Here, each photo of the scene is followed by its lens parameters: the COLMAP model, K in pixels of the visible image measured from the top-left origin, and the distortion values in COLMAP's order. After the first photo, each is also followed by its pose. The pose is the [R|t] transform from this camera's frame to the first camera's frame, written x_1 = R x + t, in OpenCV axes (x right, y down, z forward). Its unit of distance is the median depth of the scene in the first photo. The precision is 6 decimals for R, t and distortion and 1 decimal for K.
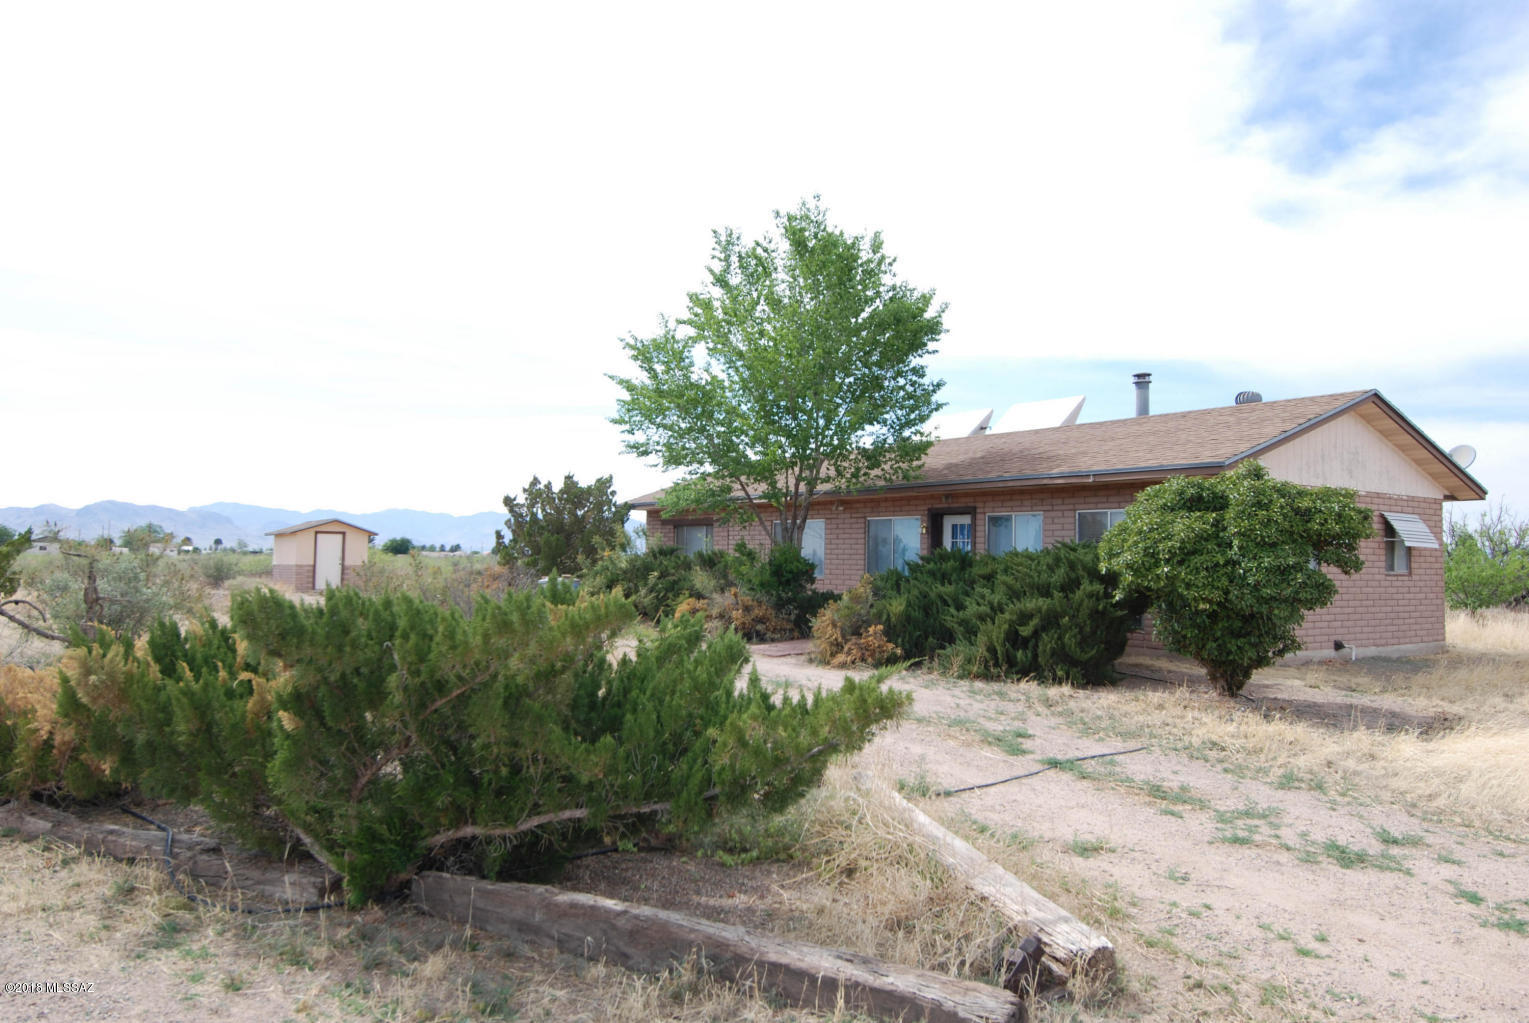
lens RADIAL K [[1060.9, 0, 759.0], [0, 1060.9, 510.1], [0, 0, 1]] dist [0.028105, -0.043367]
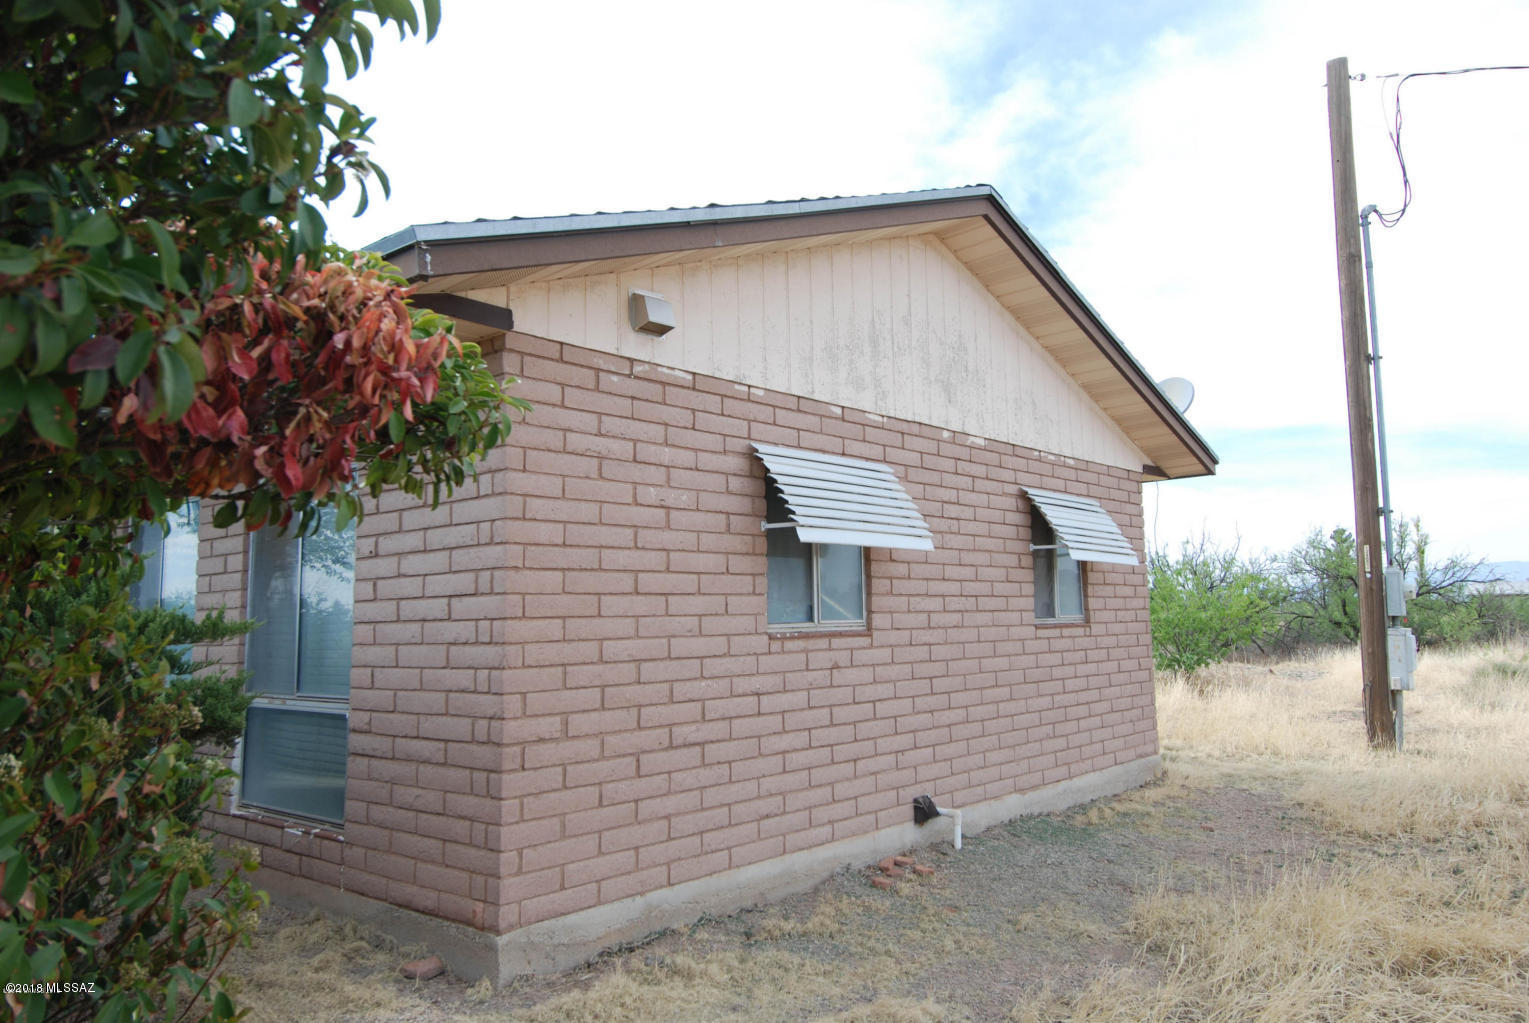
lens RADIAL K [[1060.9, 0, 770.3], [0, 1060.9, 510.0], [0, 0, 1]] dist [0.028105, -0.043367]
pose [[0.971737, -0.010414, 0.235838, 0.362419], [0.023587, 0.998310, -0.053102, 0.031879], [-0.234886, 0.057164, 0.970340, 0.569973]]
